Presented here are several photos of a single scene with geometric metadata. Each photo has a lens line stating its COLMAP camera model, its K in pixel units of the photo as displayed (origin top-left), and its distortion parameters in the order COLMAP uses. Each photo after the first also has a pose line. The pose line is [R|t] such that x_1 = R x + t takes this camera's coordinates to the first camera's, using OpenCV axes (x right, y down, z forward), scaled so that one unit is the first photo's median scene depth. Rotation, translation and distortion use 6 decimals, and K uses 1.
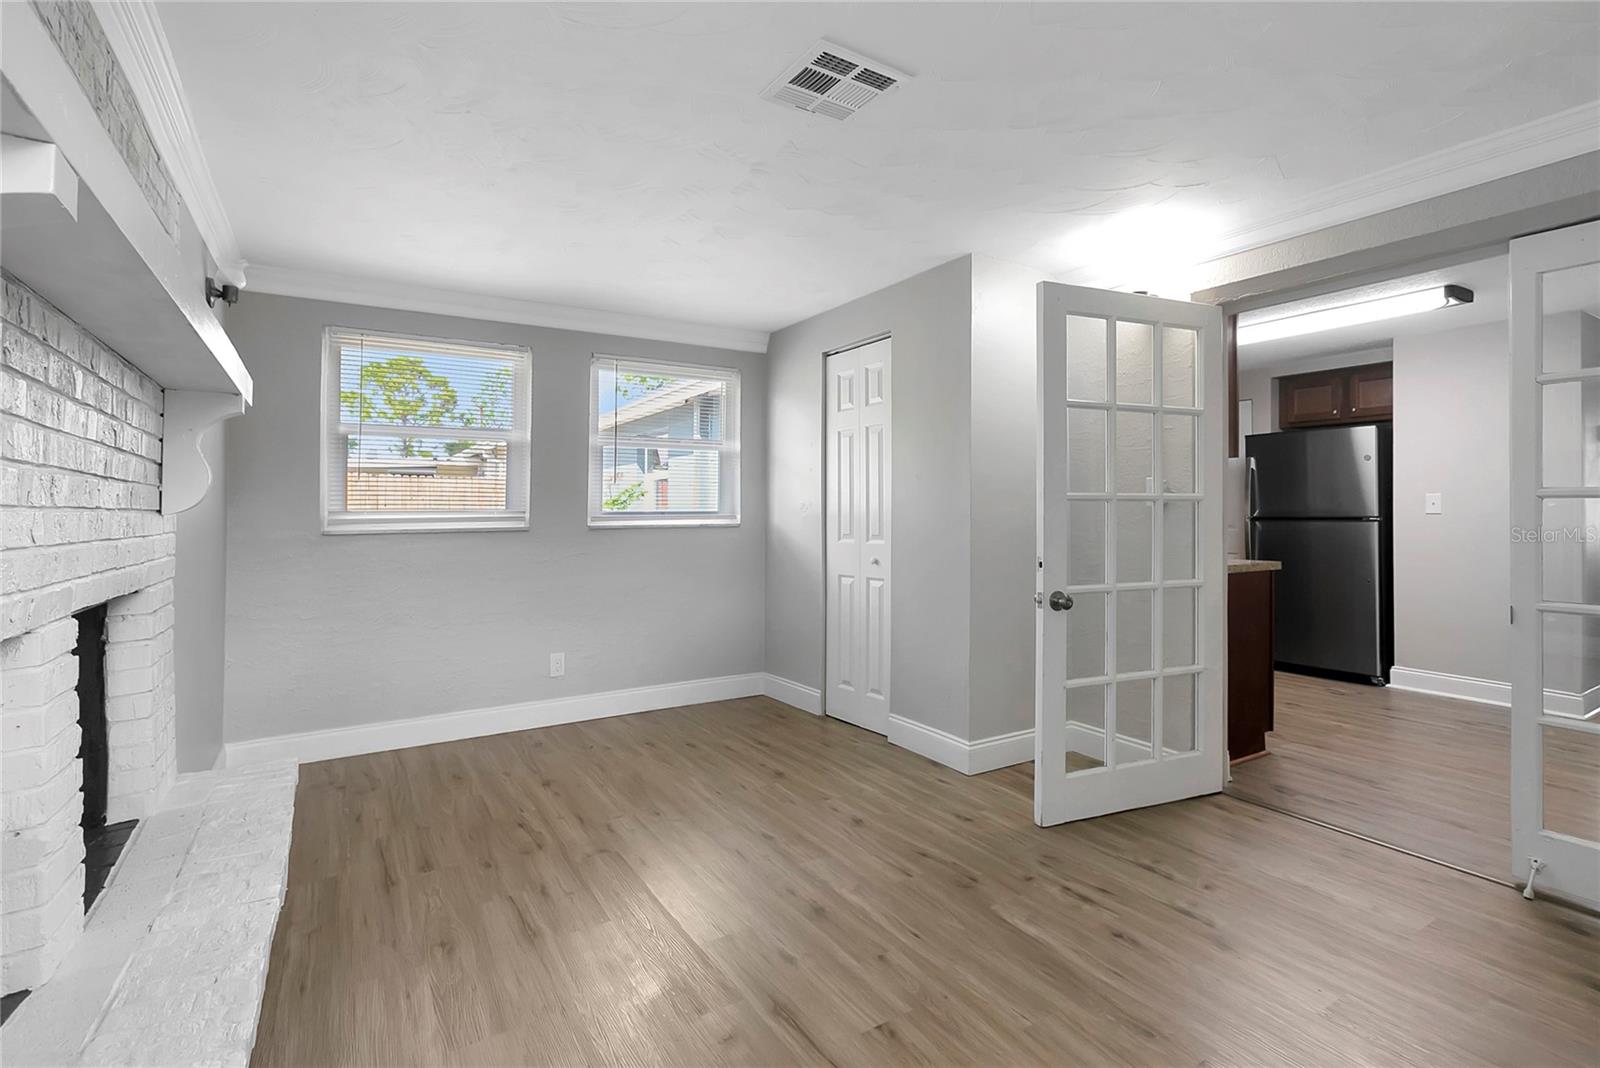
lens RADIAL K [[757.2, 0, 798.6], [0, 757.2, 516.0], [0, 0, 1]] dist [-0.023938, 0.013161]
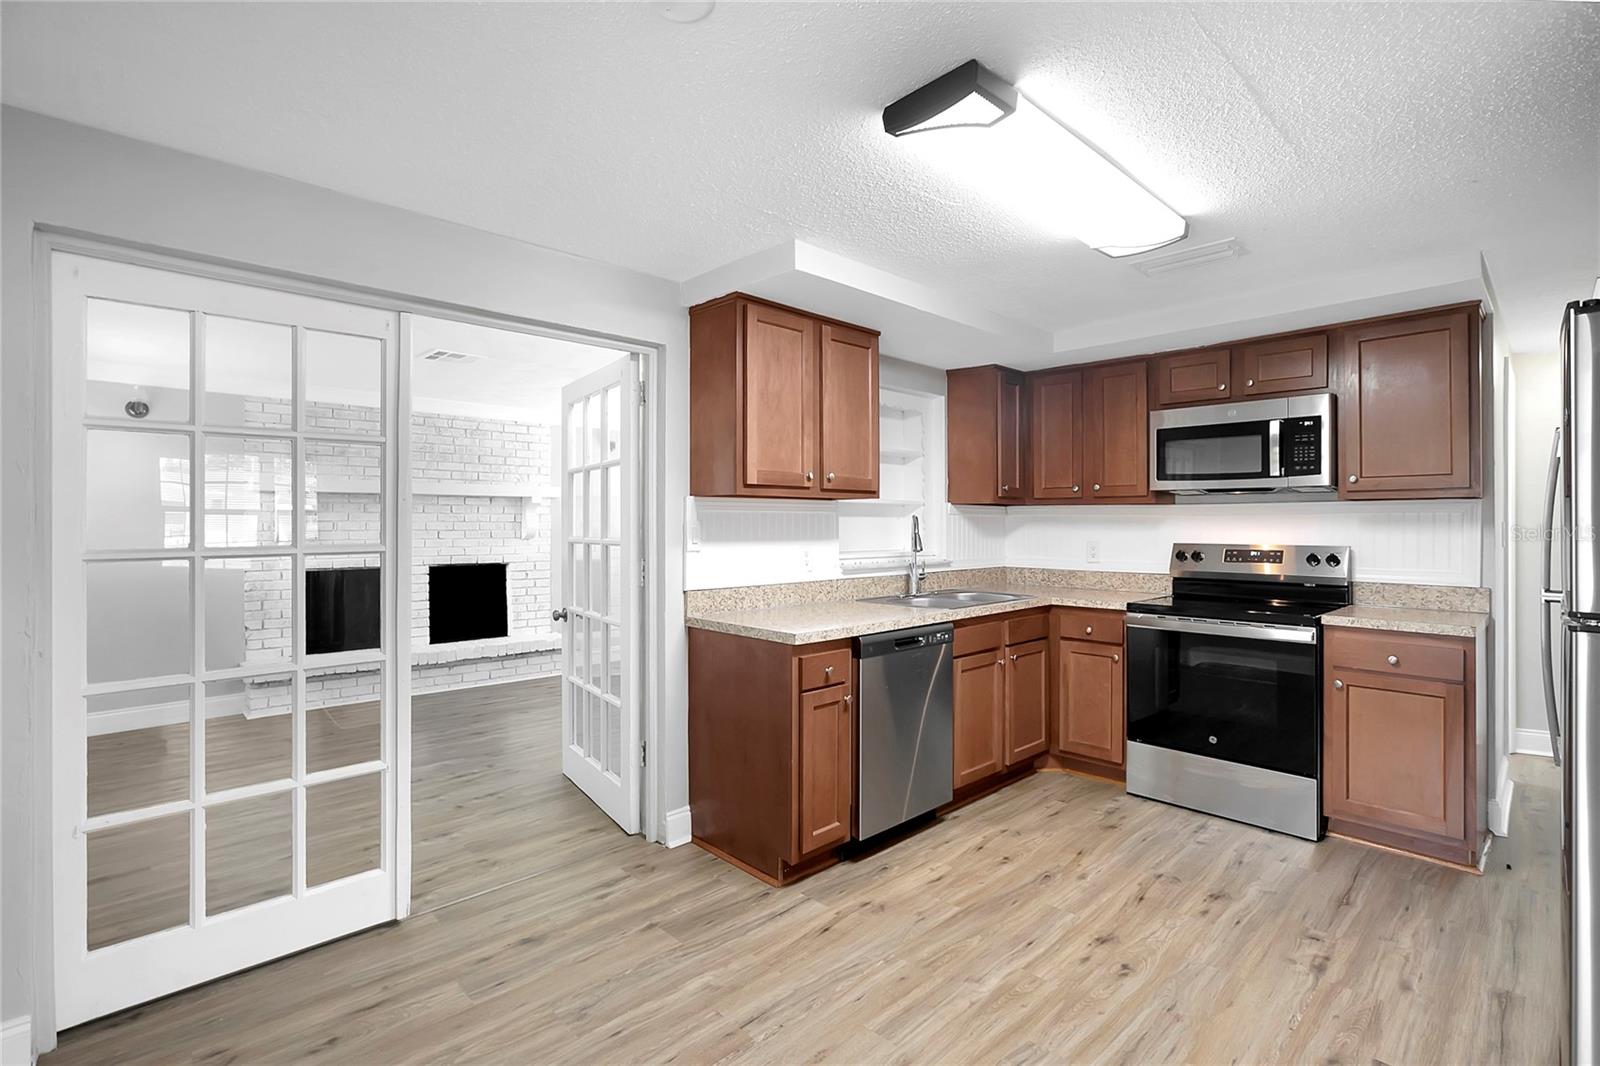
lens RADIAL K [[757.2, 0, 798.6], [0, 757.2, 515.0], [0, 0, 1]] dist [-0.023938, 0.013161]
pose [[0.204332, -0.004895, -0.978889, 1.552567], [-0.009970, 0.999925, -0.007082, -0.056587], [0.978851, 0.011206, 0.204268, 0.977962]]
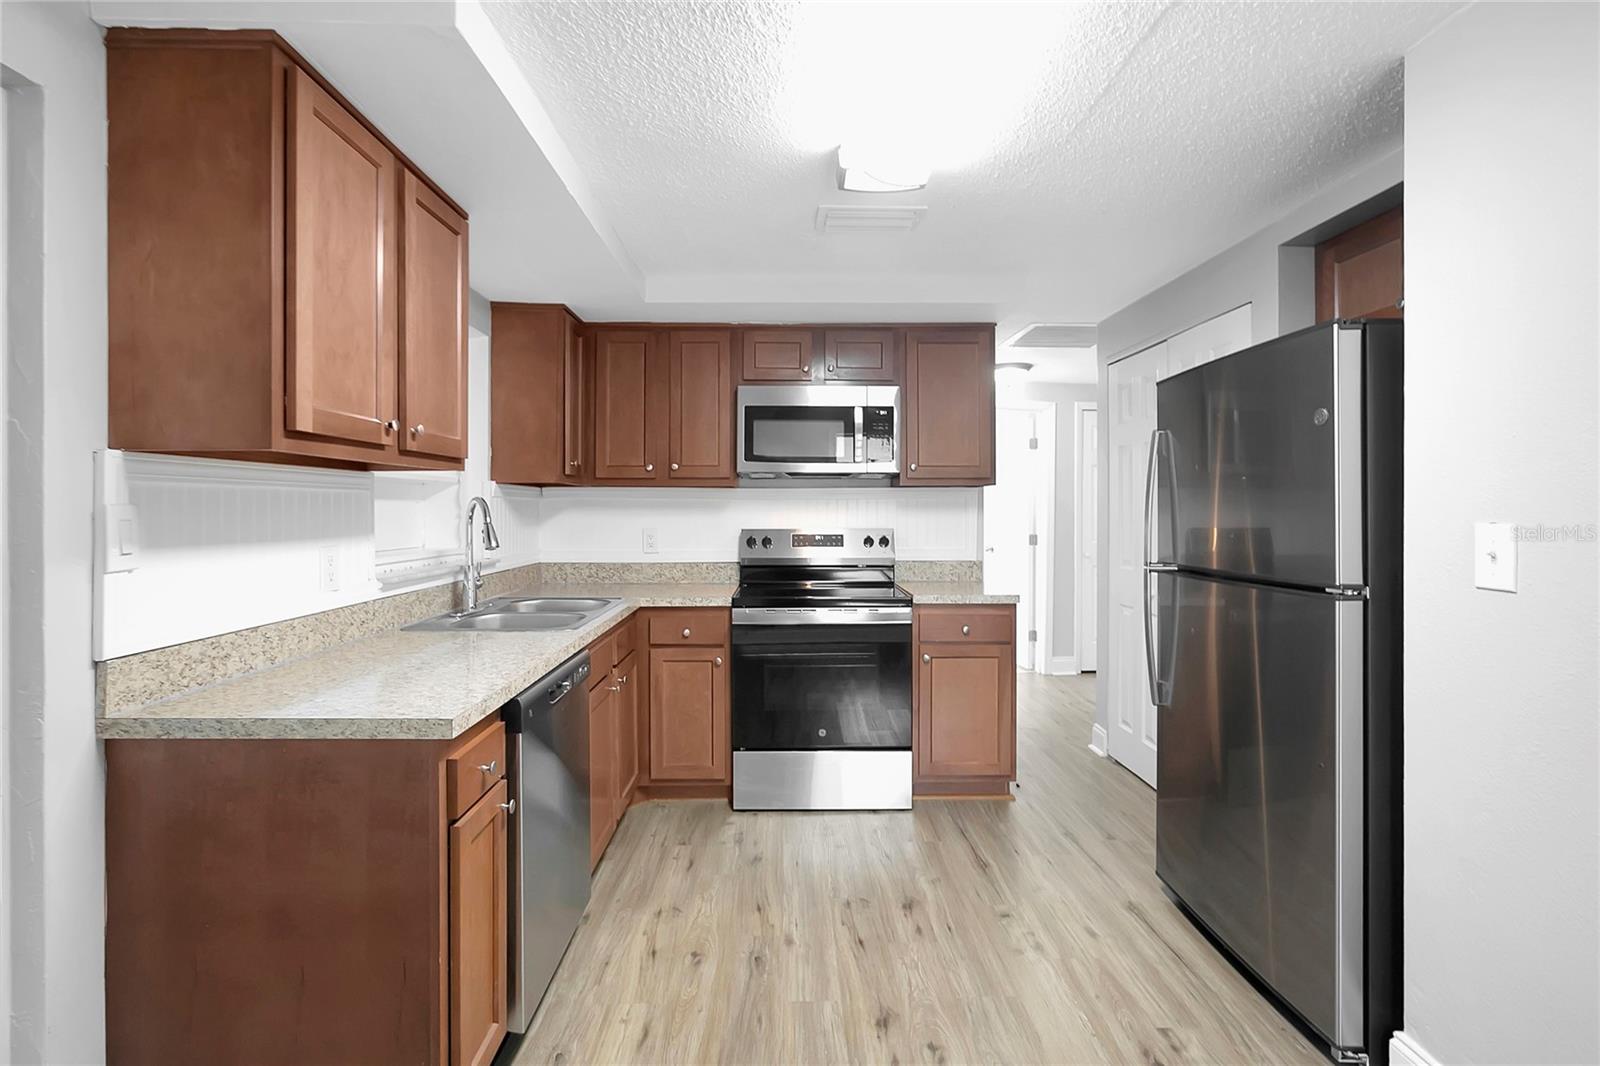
lens RADIAL K [[753.0, 0, 797.4], [0, 753.0, 506.2], [0, 0, 1]] dist [-0.031486, 0.017919]
pose [[0.854222, 0.002979, -0.519900, 1.146770], [-0.007406, 0.999952, -0.006439, -0.053776], [0.519856, 0.009350, 0.854203, 0.881813]]
